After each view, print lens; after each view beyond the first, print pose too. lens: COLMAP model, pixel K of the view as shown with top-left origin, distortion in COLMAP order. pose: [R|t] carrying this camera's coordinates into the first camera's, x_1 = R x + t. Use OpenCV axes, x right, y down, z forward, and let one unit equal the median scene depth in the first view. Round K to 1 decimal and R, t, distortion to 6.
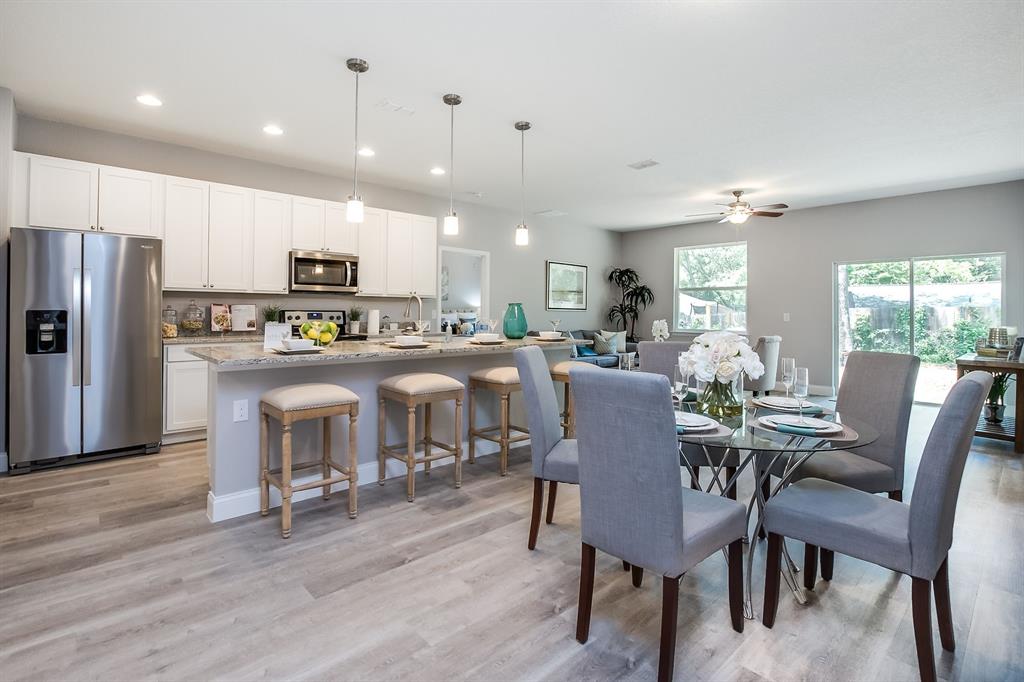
lens RADIAL K [[482.8, 0, 498.4], [0, 482.8, 310.3], [0, 0, 1]] dist [-0.012394, -0.000144]
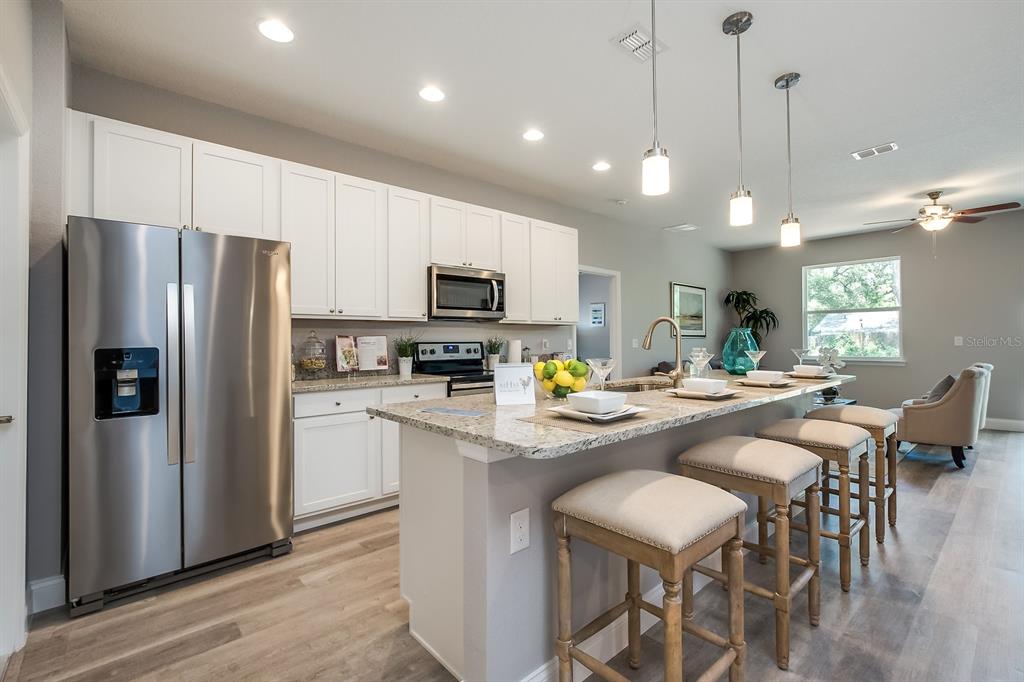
lens RADIAL K [[454.5, 0, 524.8], [0, 454.5, 337.0], [0, 0, 1]] dist [-0.002702, -0.000161]
pose [[0.999823, -0.016377, 0.009275, -0.288351], [0.016430, 0.999849, -0.005664, -0.002113], [-0.009181, 0.005815, 0.999941, 0.267767]]
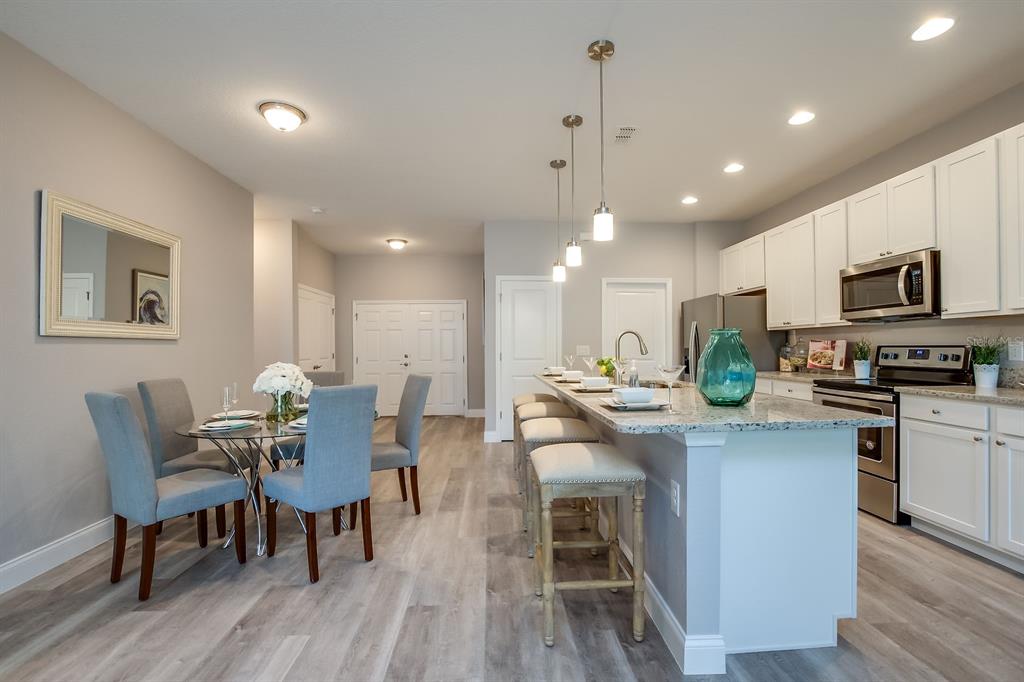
lens RADIAL K [[454.2, 0, 507.0], [0, 454.2, 345.9], [0, 0, 1]] dist [-0.028602, 0.000298]
pose [[-0.635343, -0.006565, -0.772202, 0.469248], [0.004940, 0.999909, -0.012566, 0.006067], [0.772214, -0.011798, -0.635253, 1.034529]]
